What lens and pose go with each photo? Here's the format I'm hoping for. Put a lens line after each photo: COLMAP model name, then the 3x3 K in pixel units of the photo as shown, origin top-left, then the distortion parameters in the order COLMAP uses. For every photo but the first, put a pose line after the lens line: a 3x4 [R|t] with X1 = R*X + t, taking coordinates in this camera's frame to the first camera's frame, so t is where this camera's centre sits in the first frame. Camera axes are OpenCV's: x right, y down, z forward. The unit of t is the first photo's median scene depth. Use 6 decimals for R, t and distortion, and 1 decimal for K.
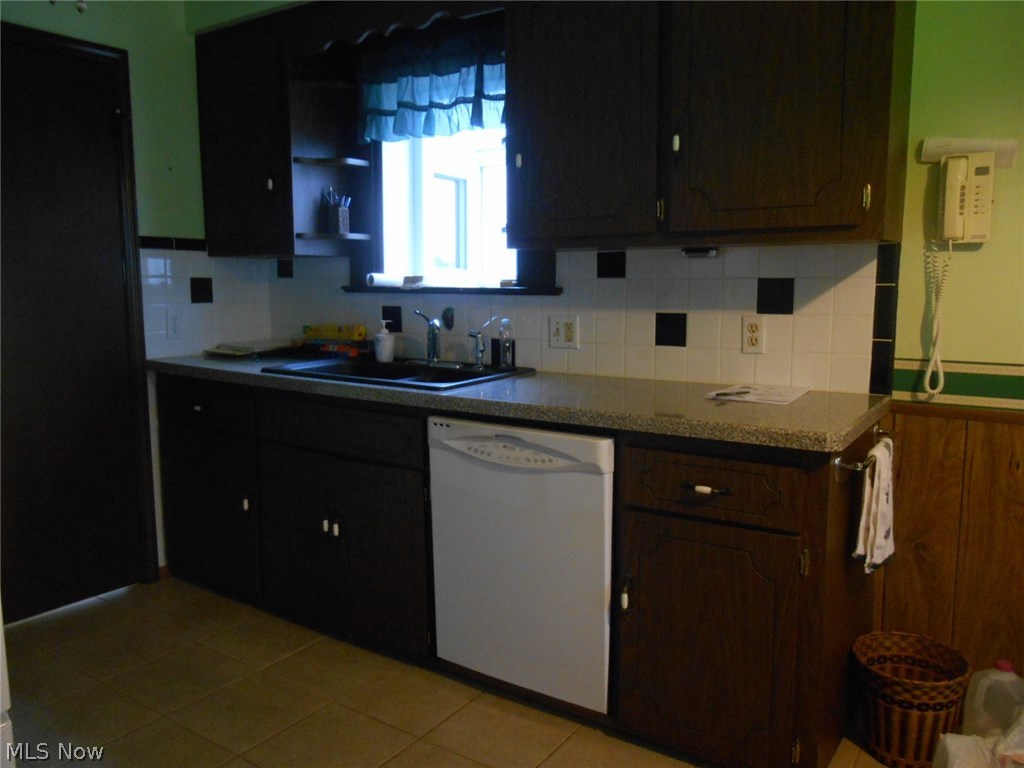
lens RADIAL K [[787.6, 0, 512.4], [0, 787.6, 384.4], [0, 0, 1]] dist [-0.048977, 0.014326]
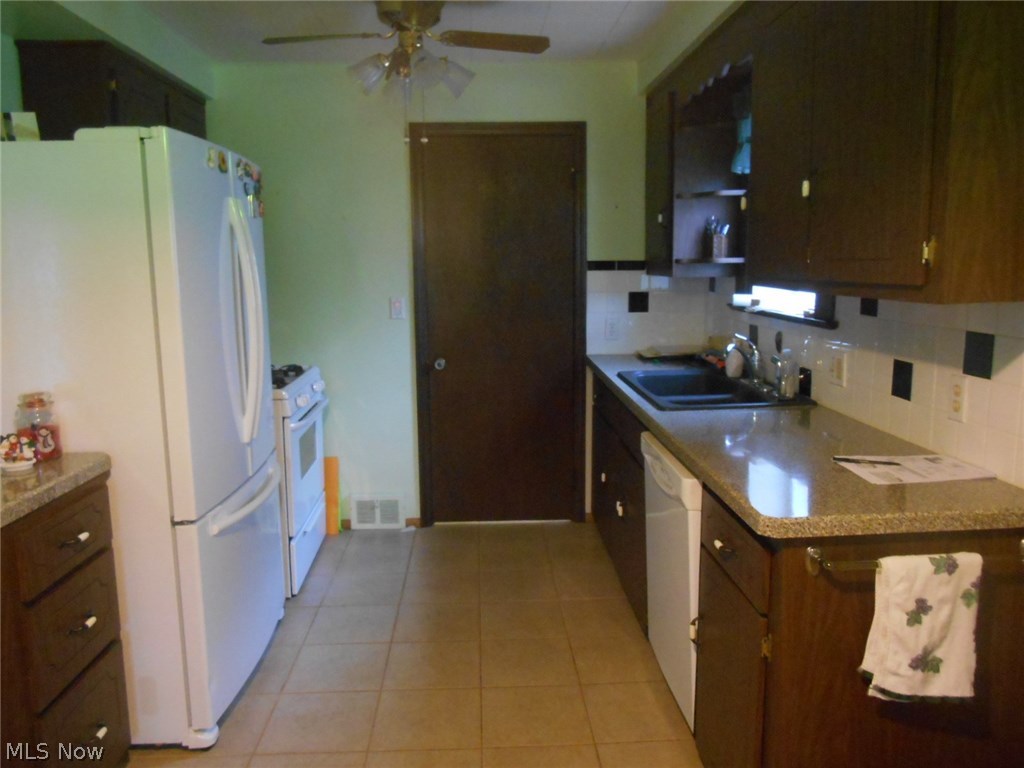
lens RADIAL K [[787.6, 0, 514.7], [0, 787.6, 382.4], [0, 0, 1]] dist [-0.048977, 0.014326]
pose [[0.606151, 0.115908, -0.786859, 0.550189], [-0.090677, 0.992944, 0.076413, -0.082820], [0.790164, 0.025032, 0.612384, 0.103491]]
